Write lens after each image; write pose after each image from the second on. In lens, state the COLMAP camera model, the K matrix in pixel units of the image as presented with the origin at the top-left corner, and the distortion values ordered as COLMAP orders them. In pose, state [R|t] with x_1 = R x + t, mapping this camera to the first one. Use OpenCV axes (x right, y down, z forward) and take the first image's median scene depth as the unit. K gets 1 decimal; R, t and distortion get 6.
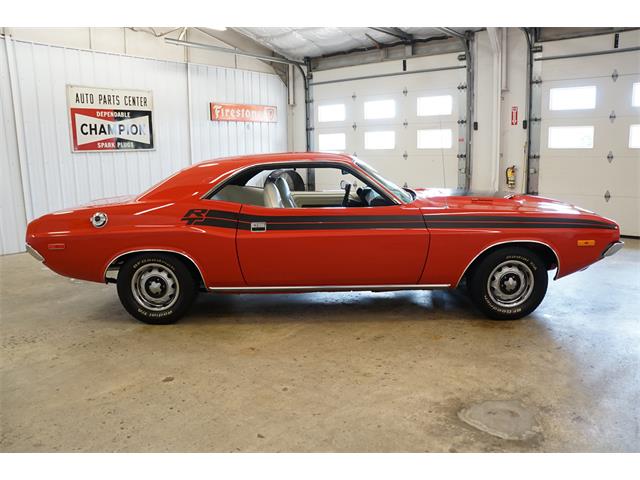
lens RADIAL K [[501.0, 0, 331.0], [0, 501.0, 244.9], [0, 0, 1]] dist [-0.181080, 0.132056]
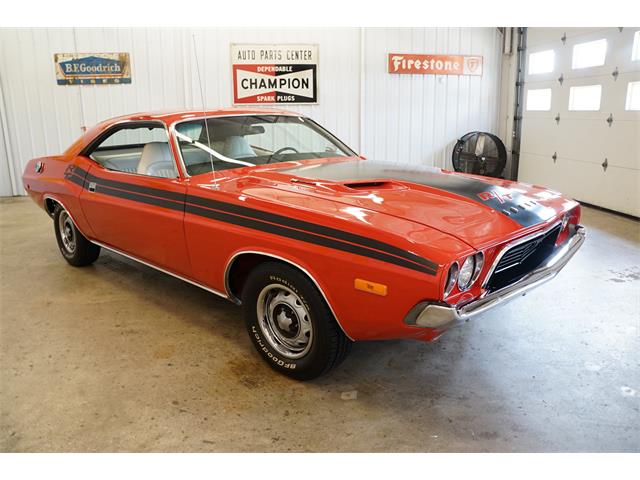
lens RADIAL K [[501.0, 0, 331.0], [0, 501.0, 244.9], [0, 0, 1]] dist [-0.181080, 0.132056]
pose [[0.742636, 0.183619, -0.644031, 0.401909], [-0.128999, 0.982890, 0.131481, -0.053350], [0.657154, -0.014564, 0.753616, 0.283276]]
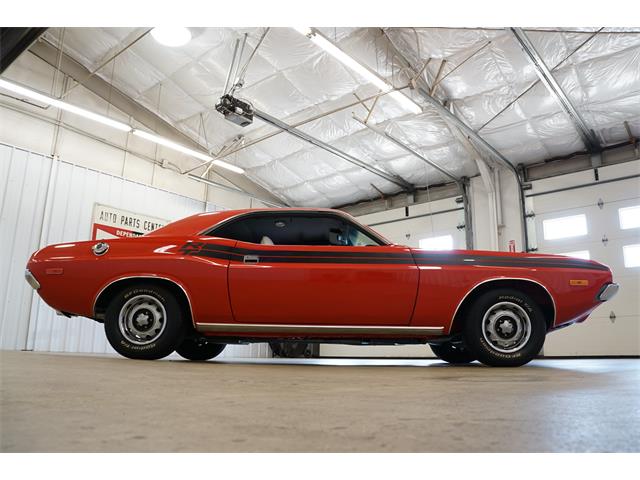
lens RADIAL K [[501.0, 0, 331.0], [0, 501.0, 244.9], [0, 0, 1]] dist [-0.181080, 0.132056]
pose [[0.999211, 0.023853, -0.031767, 0.024166], [-0.034399, 0.919521, -0.391533, 0.160274], [0.019871, 0.392317, 0.919616, 0.022948]]
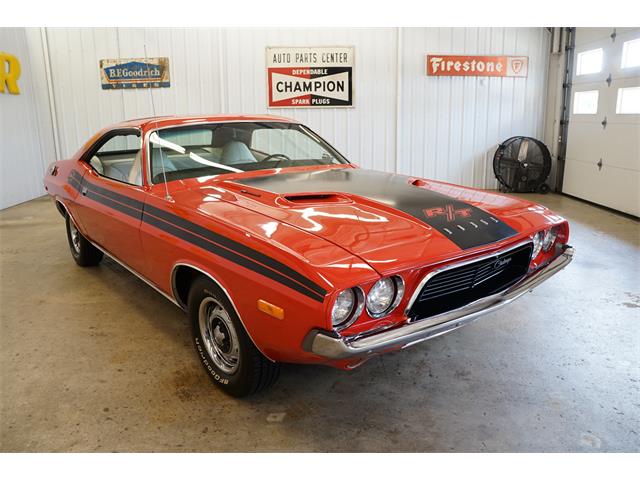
lens RADIAL K [[501.0, 0, 331.0], [0, 501.0, 244.9], [0, 0, 1]] dist [-0.181080, 0.132056]
pose [[0.643632, 0.204554, -0.737493, 0.445441], [-0.141853, 0.978809, 0.147686, -0.070945], [0.752074, 0.009560, 0.659009, 0.350576]]
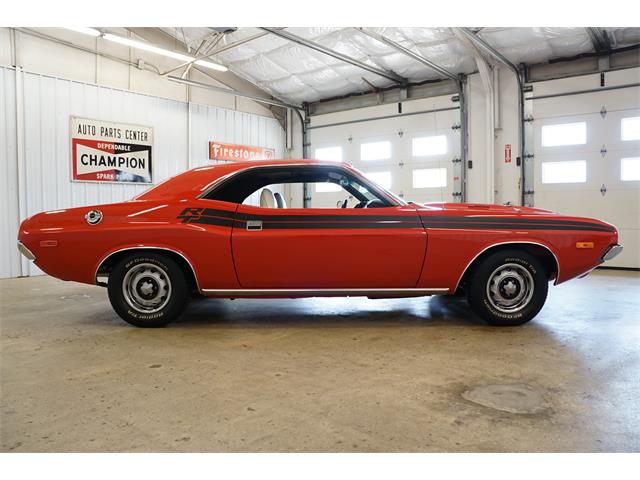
lens RADIAL K [[501.0, 0, 331.0], [0, 501.0, 244.9], [0, 0, 1]] dist [-0.181080, 0.132056]
pose [[0.999926, 0.008951, 0.008193, -0.000555], [-0.007848, 0.992000, -0.125991, 0.060475], [-0.009255, 0.125917, 0.991998, 0.010030]]
